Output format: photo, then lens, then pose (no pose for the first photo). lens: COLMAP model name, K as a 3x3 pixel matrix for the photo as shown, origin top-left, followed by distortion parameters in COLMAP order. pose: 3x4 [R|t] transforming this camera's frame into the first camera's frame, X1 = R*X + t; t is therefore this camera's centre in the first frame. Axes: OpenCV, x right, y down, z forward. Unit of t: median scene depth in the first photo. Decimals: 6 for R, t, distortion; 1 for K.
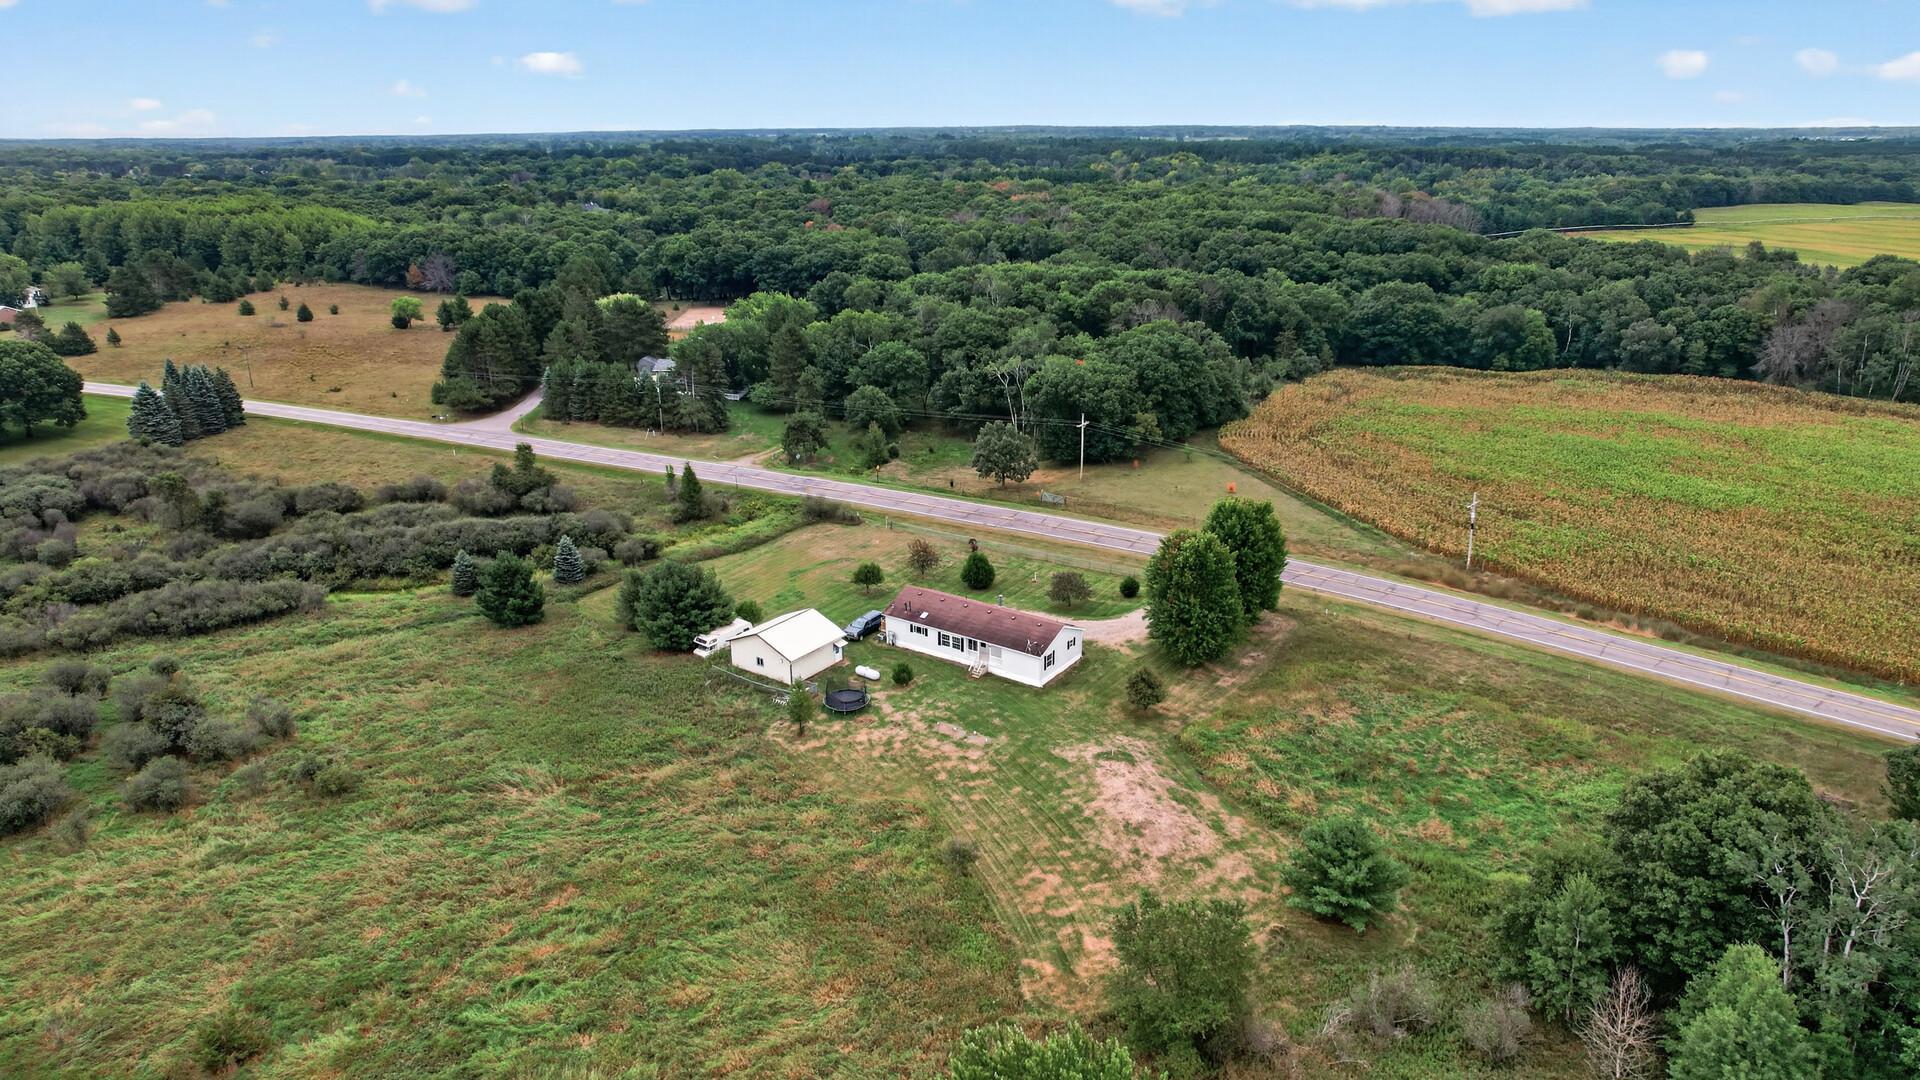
lens RADIAL K [[1223.9, 0, 966.9], [0, 1223.9, 534.9], [0, 0, 1]] dist [-0.066593, 0.048882]
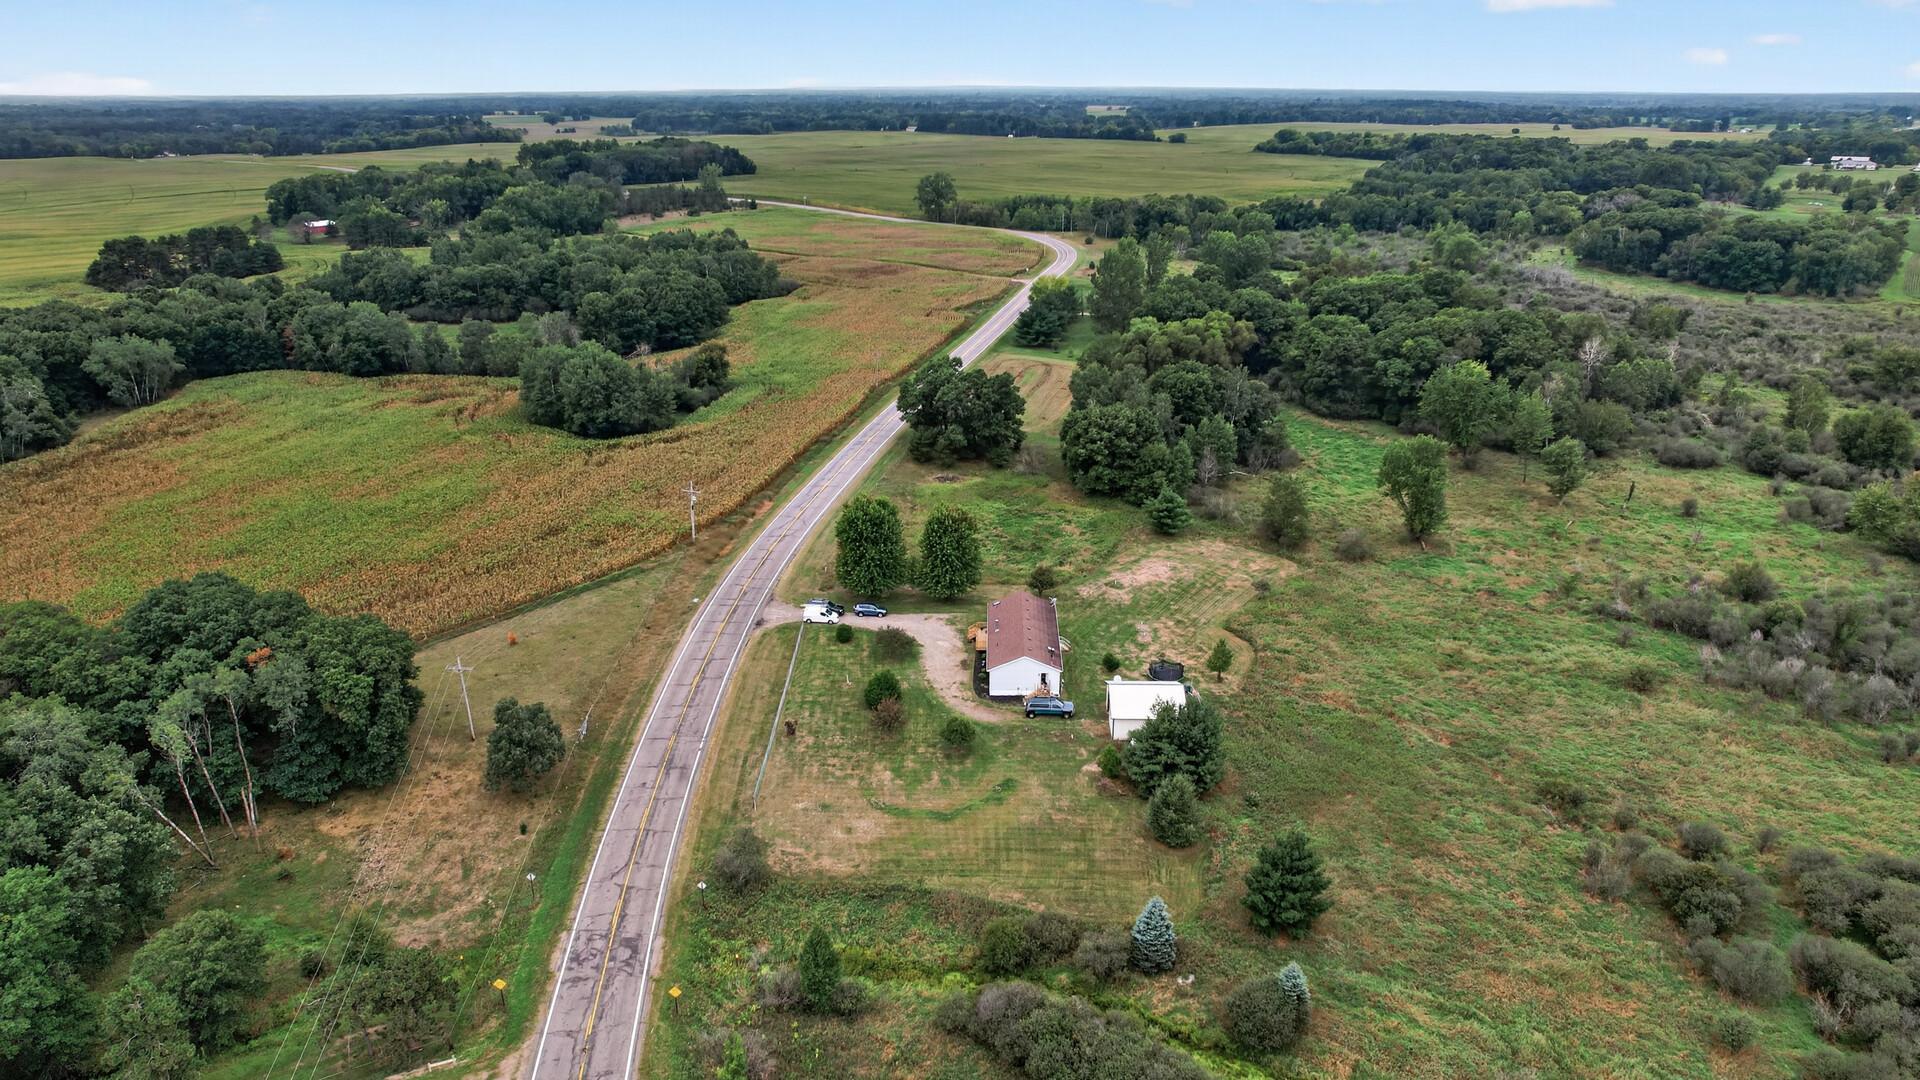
lens RADIAL K [[1252.3, 0, 969.3], [0, 1252.3, 548.2], [0, 0, 1]] dist [-0.070478, 0.053543]
pose [[-0.556312, -0.284167, 0.780875, -0.871583], [0.269016, 0.827517, 0.492793, -0.603194], [-0.786223, 0.484215, -0.383912, 1.453739]]
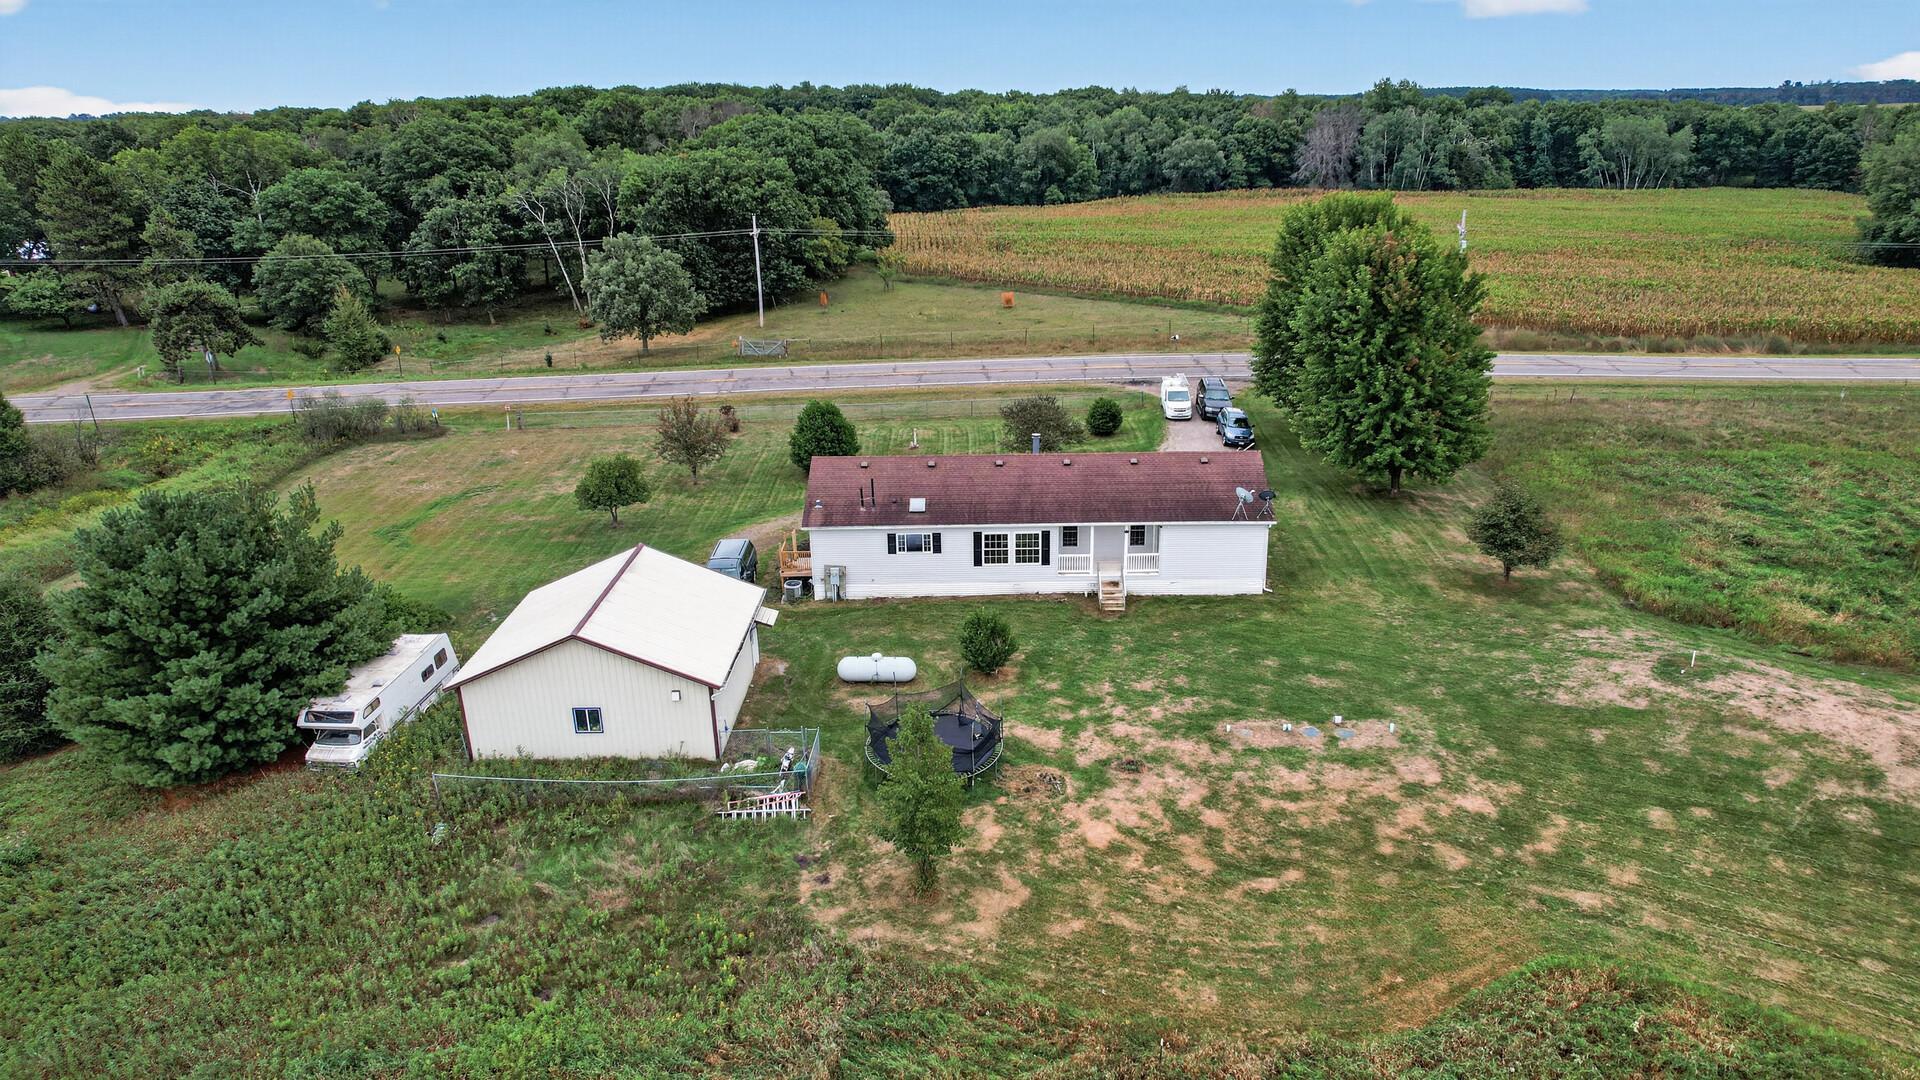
lens RADIAL K [[1223.9, 0, 966.9], [0, 1223.9, 534.9], [0, 0, 1]] dist [-0.066593, 0.048882]
pose [[0.825035, -0.196937, 0.529654, -0.237981], [0.191885, 0.979249, 0.065210, 0.051872], [-0.531506, 0.047832, 0.845703, 0.643548]]
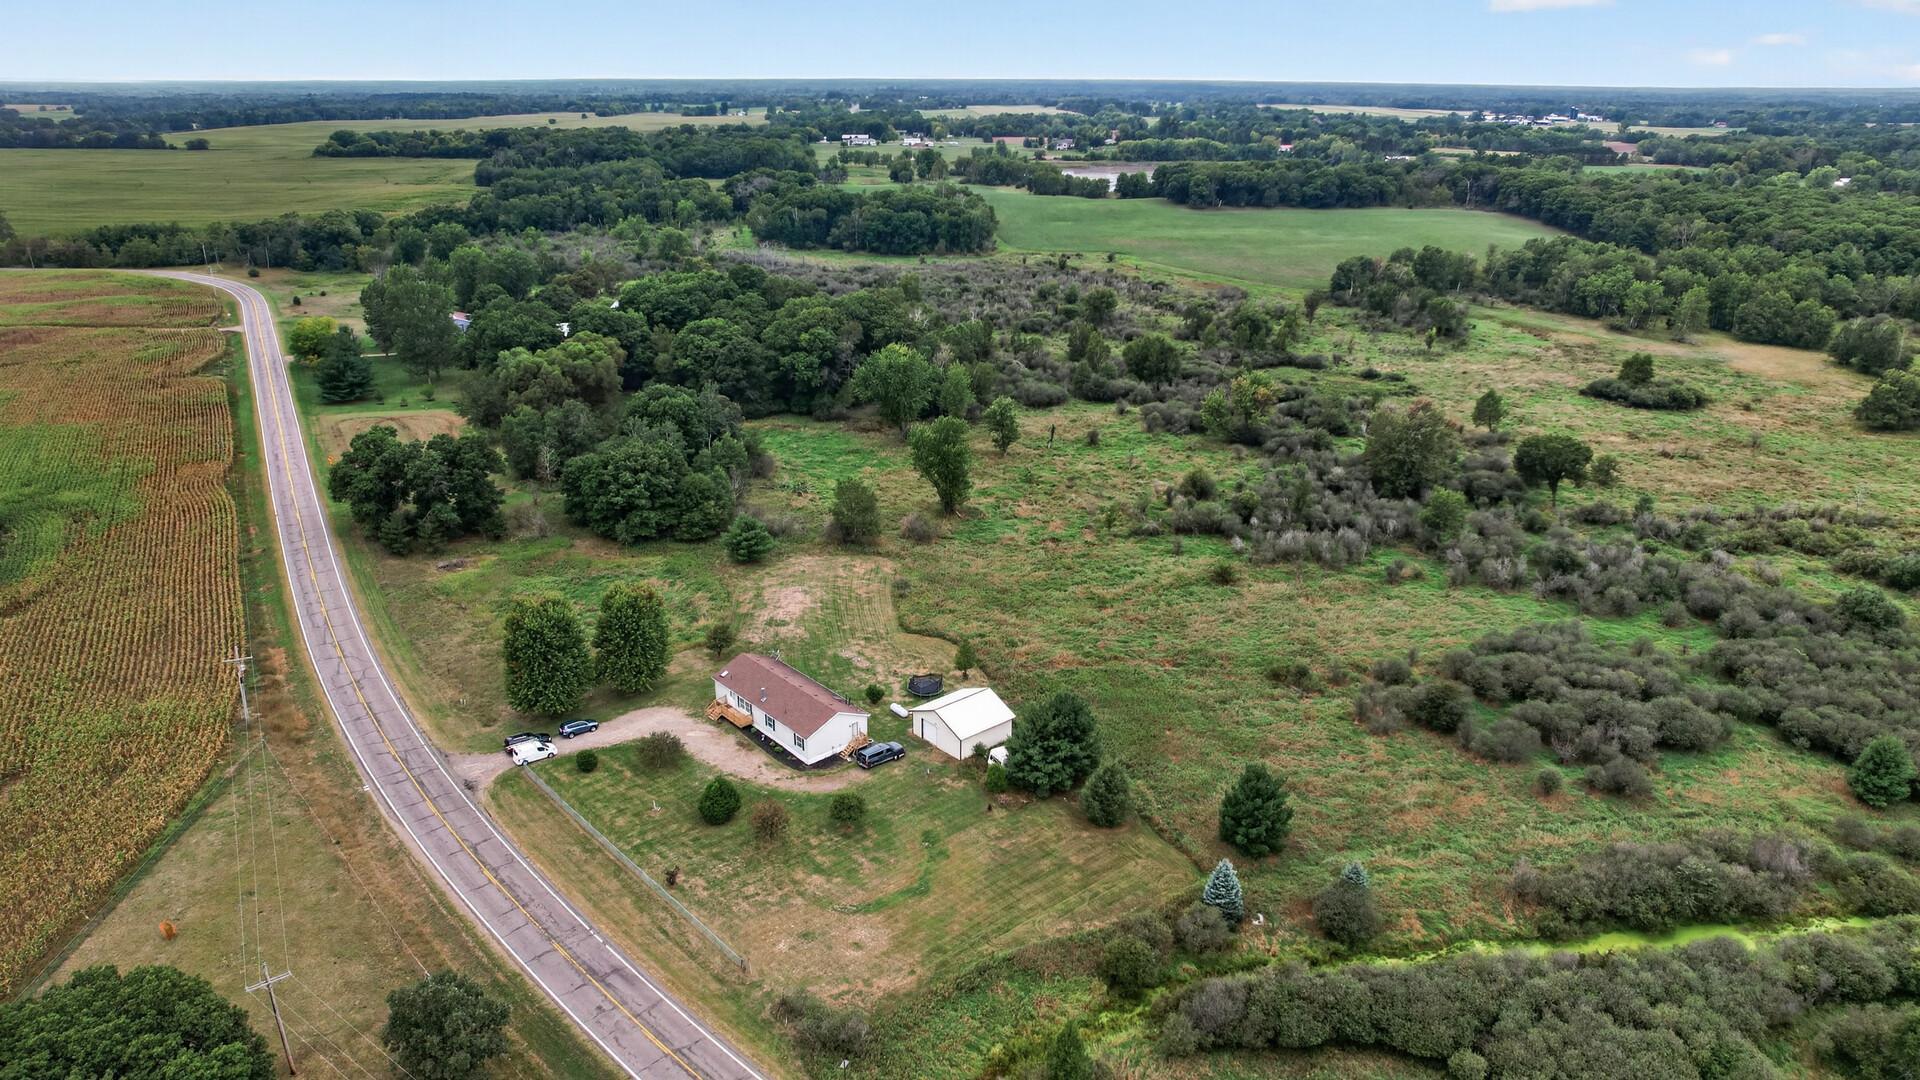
lens RADIAL K [[1252.3, 0, 969.3], [0, 1252.3, 548.2], [0, 0, 1]] dist [-0.070478, 0.053543]
pose [[-0.971781, -0.082003, 0.221172, -0.384513], [0.076653, 0.776958, 0.624868, -0.723533], [-0.223082, 0.624189, -0.748747, 1.717269]]
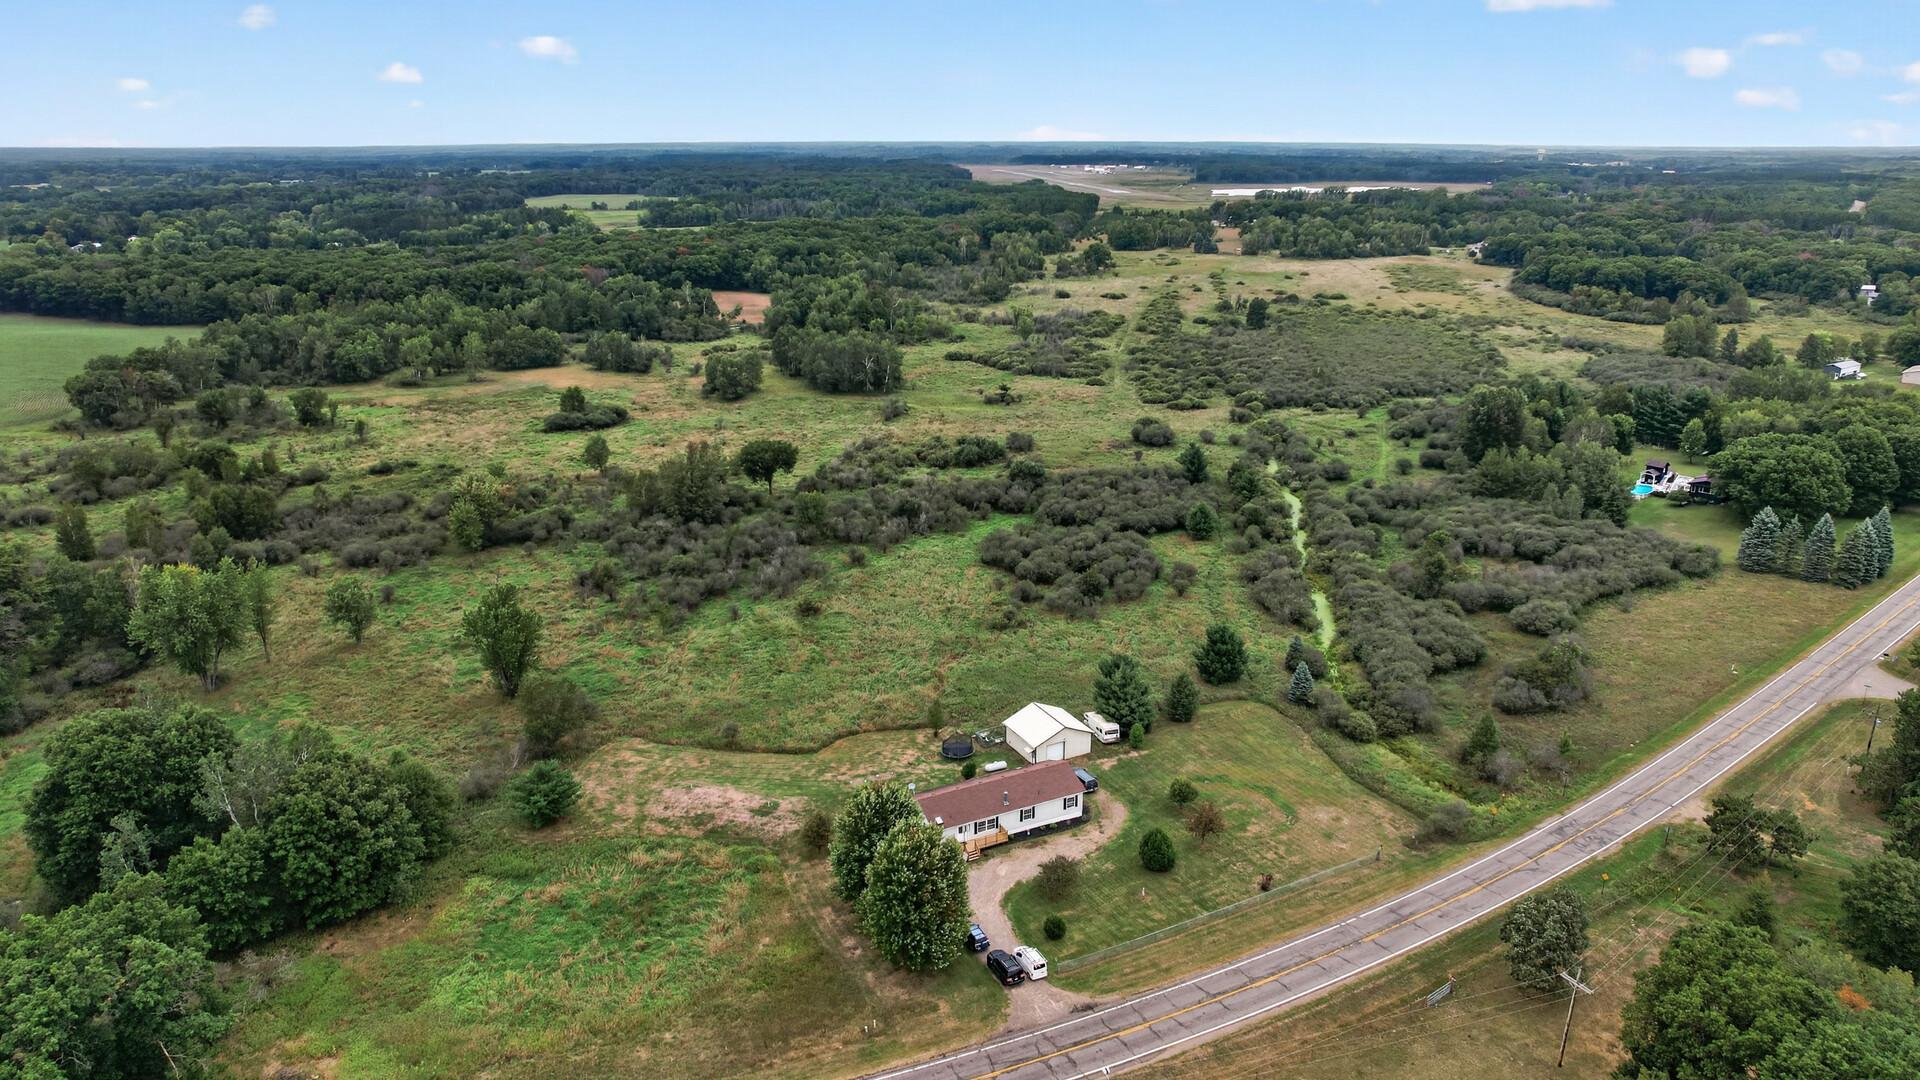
lens RADIAL K [[1252.3, 0, 969.3], [0, 1252.3, 548.2], [0, 0, 1]] dist [-0.070478, 0.053543]
pose [[-0.464895, 0.282061, -0.839234, 0.908013], [-0.278855, 0.853005, 0.441161, -0.612331], [0.840305, 0.439118, -0.317904, 1.236788]]
